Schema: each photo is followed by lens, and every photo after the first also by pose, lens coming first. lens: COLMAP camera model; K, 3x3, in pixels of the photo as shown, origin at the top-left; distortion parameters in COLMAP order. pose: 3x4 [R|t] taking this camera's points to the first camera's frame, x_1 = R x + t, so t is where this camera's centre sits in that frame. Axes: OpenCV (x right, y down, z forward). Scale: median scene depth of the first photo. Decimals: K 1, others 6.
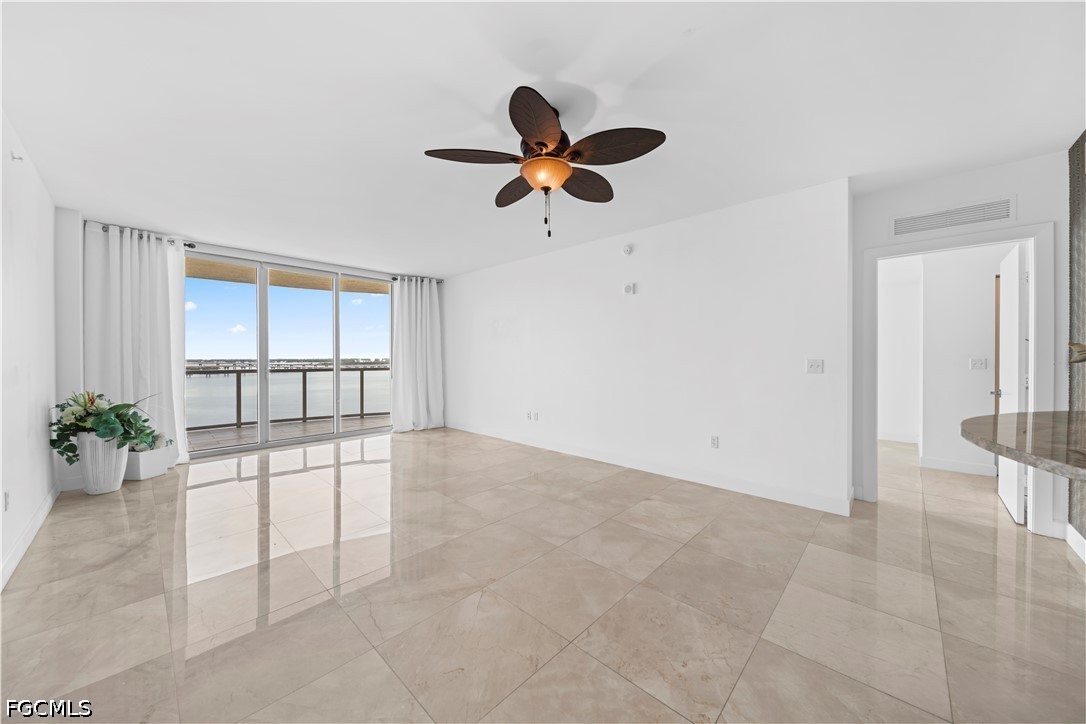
lens RADIAL K [[381.4, 0, 550.7], [0, 381.4, 362.3], [0, 0, 1]] dist [-0.001856, -0.001440]
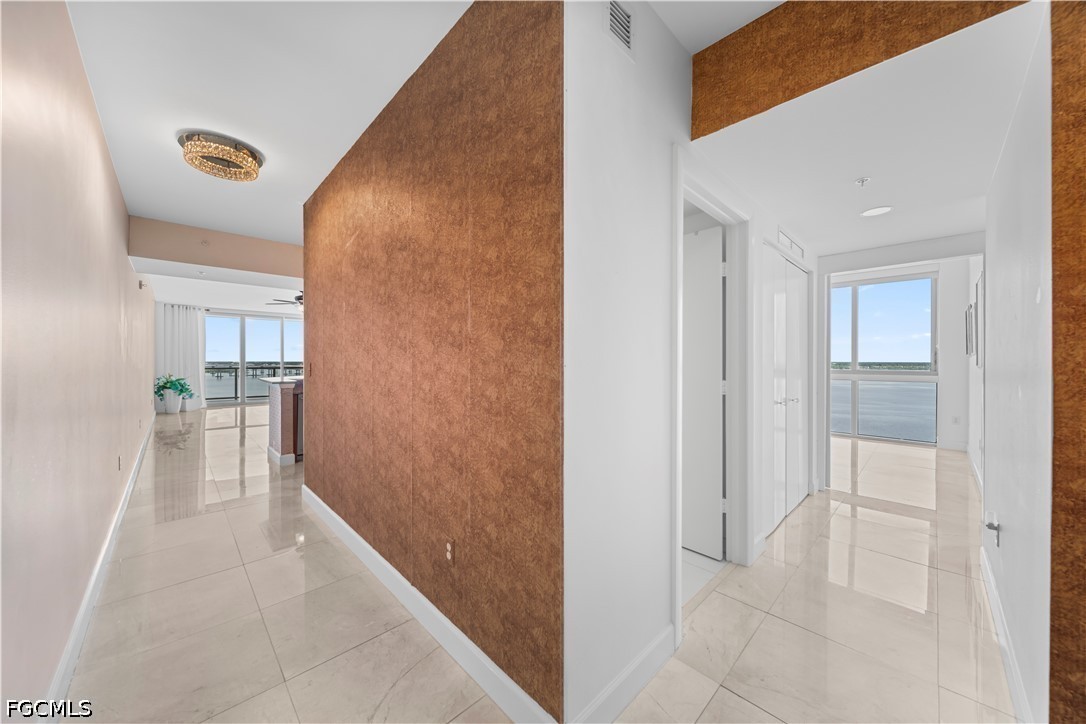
lens RADIAL K [[381.4, 0, 543.9], [0, 381.4, 363.9], [0, 0, 1]] dist [-0.001856, -0.001440]
pose [[0.998642, 0.003377, -0.051994, 1.279569], [-0.003697, 0.999975, -0.006058, 0.014580], [0.051972, 0.006242, 0.998629, -1.261906]]
